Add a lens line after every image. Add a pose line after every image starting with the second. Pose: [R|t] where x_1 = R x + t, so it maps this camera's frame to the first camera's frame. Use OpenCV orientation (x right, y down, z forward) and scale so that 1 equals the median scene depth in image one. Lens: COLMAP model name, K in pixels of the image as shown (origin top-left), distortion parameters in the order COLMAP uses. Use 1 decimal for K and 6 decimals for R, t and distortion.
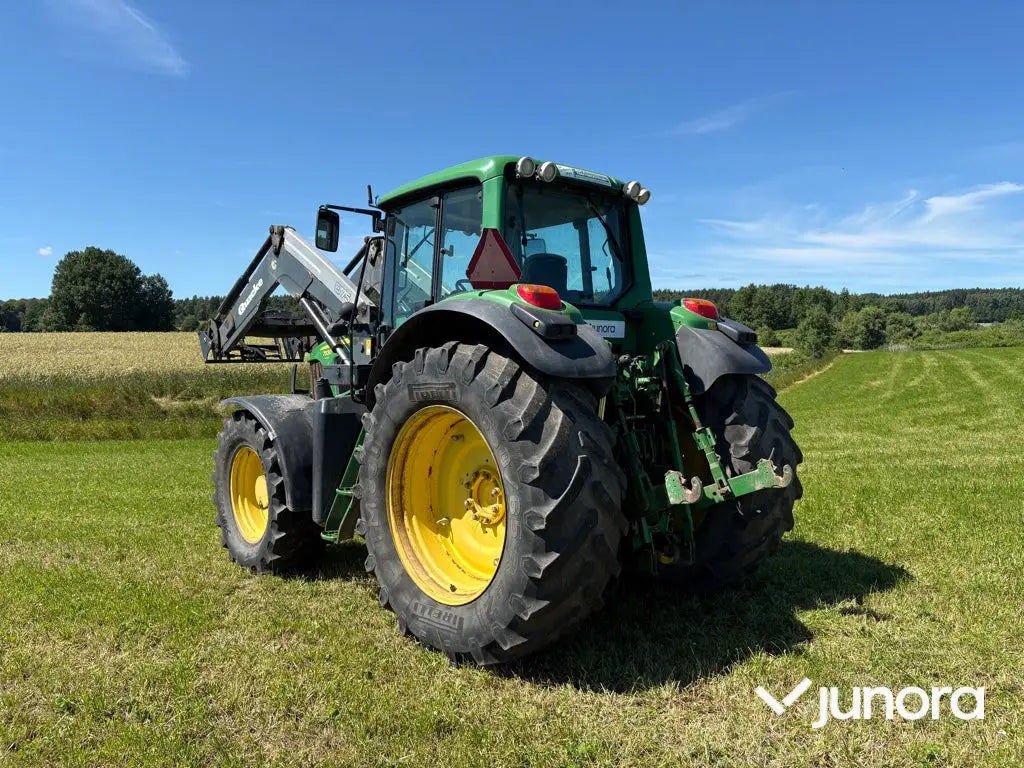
lens RADIAL K [[765.8, 0, 512.0], [0, 765.8, 384.0], [0, 0, 1]] dist [0.075240, -0.080827]
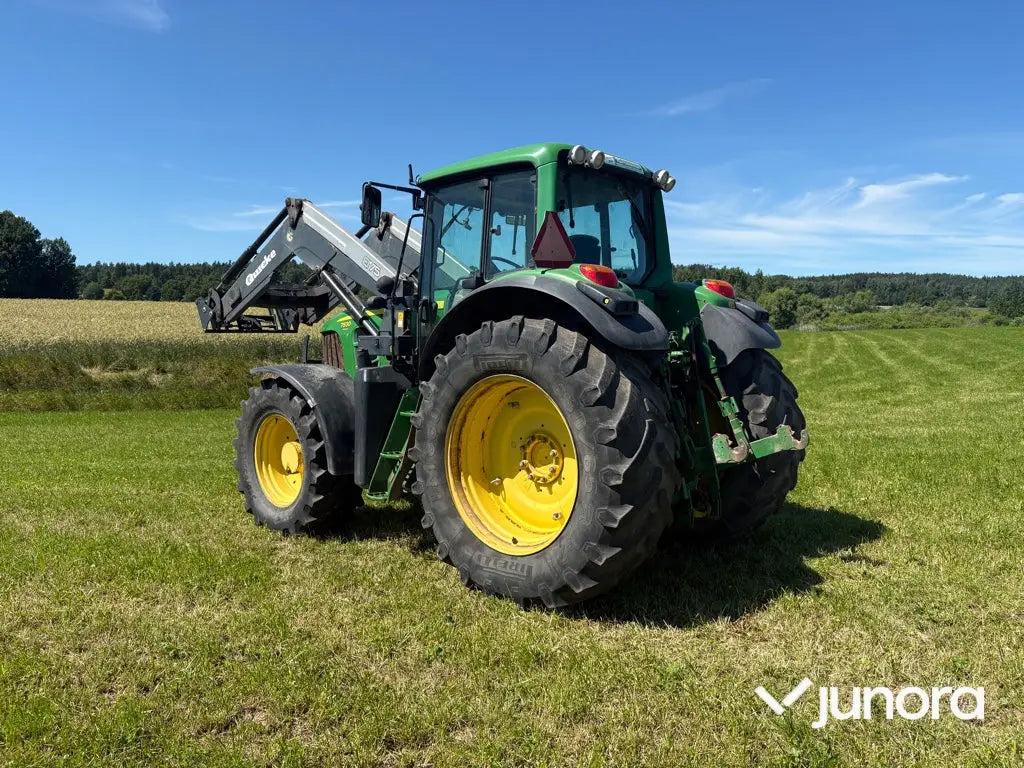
lens RADIAL K [[765.8, 0, 512.0], [0, 765.8, 384.0], [0, 0, 1]] dist [0.075240, -0.080827]
pose [[0.994866, 0.007138, 0.100949, -0.167329], [-0.010386, 0.999444, 0.031690, 0.006011], [-0.100667, -0.032576, 0.994387, -0.070209]]
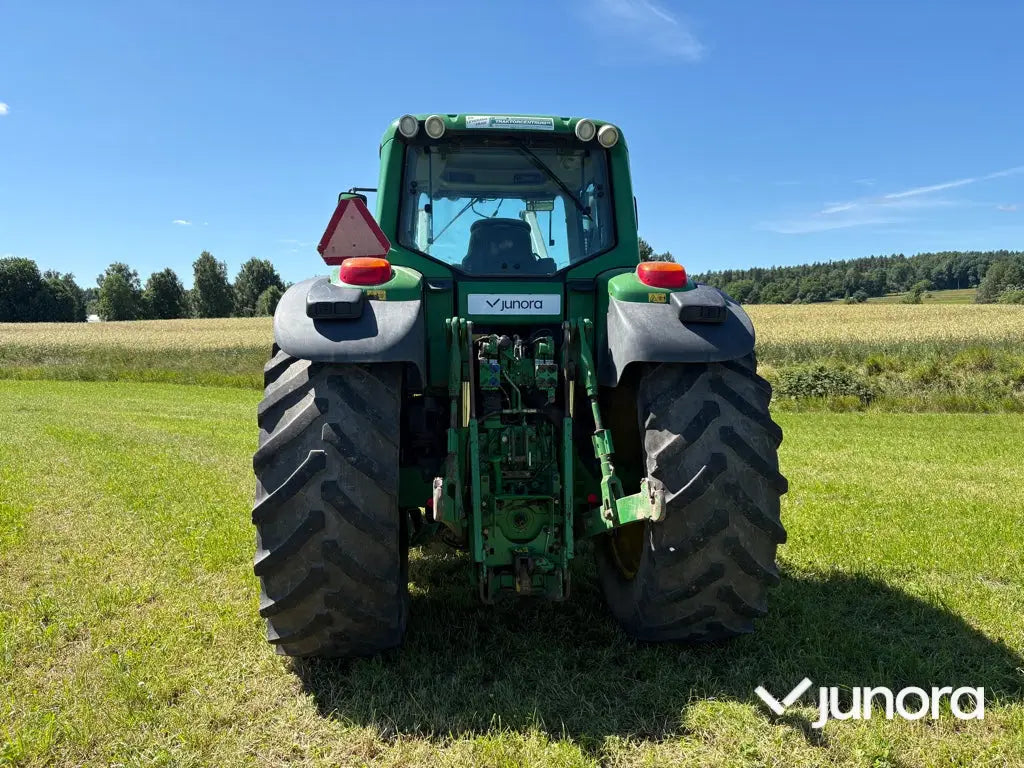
lens RADIAL K [[765.8, 0, 512.0], [0, 765.8, 384.0], [0, 0, 1]] dist [0.075240, -0.080827]
pose [[0.801107, 0.044775, -0.596844, 0.613806], [-0.023304, 0.998775, 0.043647, -0.020277], [0.598067, -0.021057, 0.801169, 0.313959]]
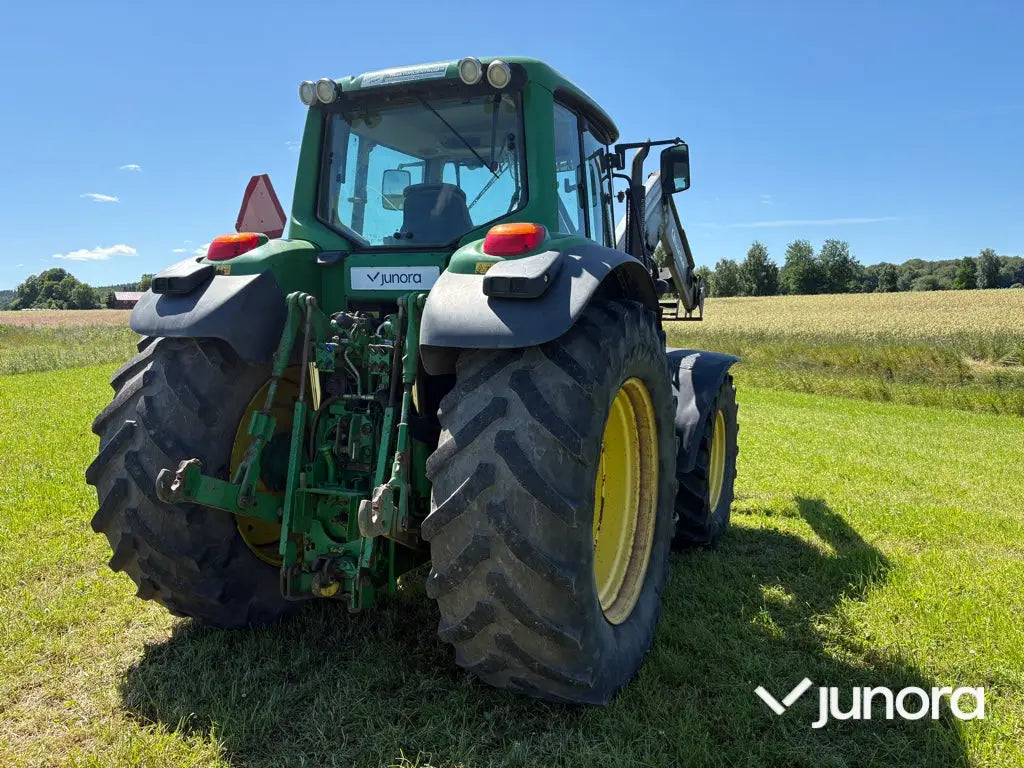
lens RADIAL K [[778.3, 0, 512.0], [0, 778.3, 384.0], [0, 0, 1]] dist [-0.000621, -0.001397]
pose [[0.406329, 0.088267, -0.909453, 0.858142], [-0.042334, 0.996073, 0.077759, -0.031759], [0.912746, 0.006905, 0.408470, 0.782310]]
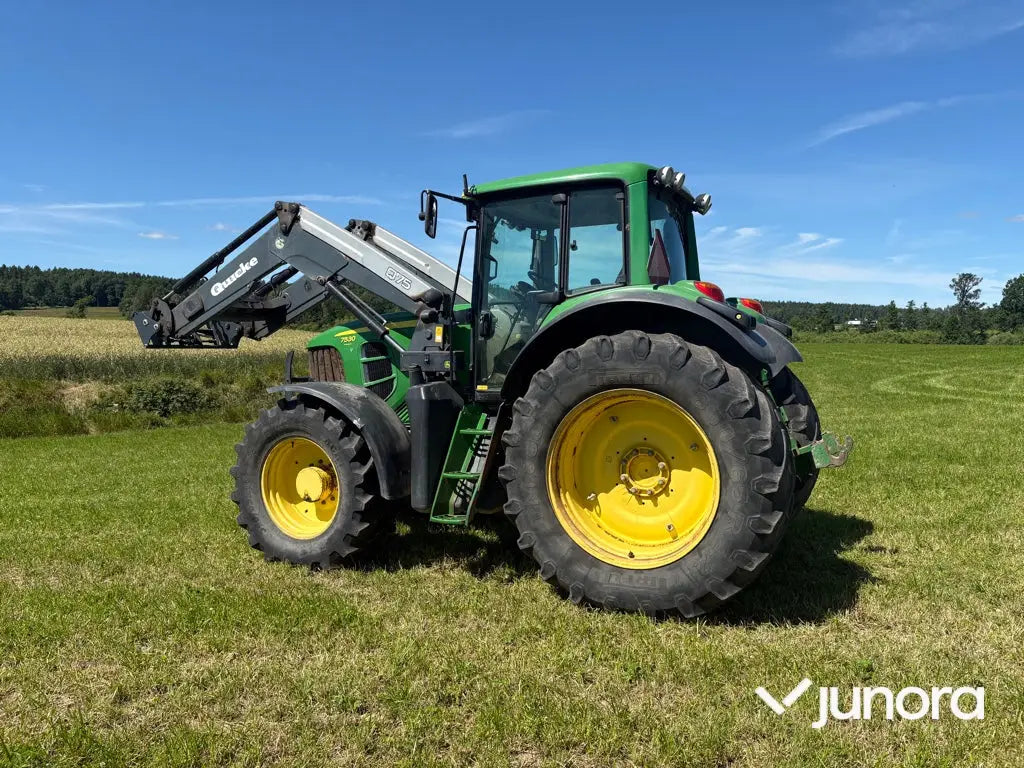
lens RADIAL K [[765.8, 0, 512.0], [0, 765.8, 384.0], [0, 0, 1]] dist [0.075240, -0.080827]
pose [[0.930227, -0.004174, 0.366960, -0.554427], [0.000506, 0.999949, 0.010090, 0.008454], [-0.366984, -0.009200, 0.930182, 0.036102]]
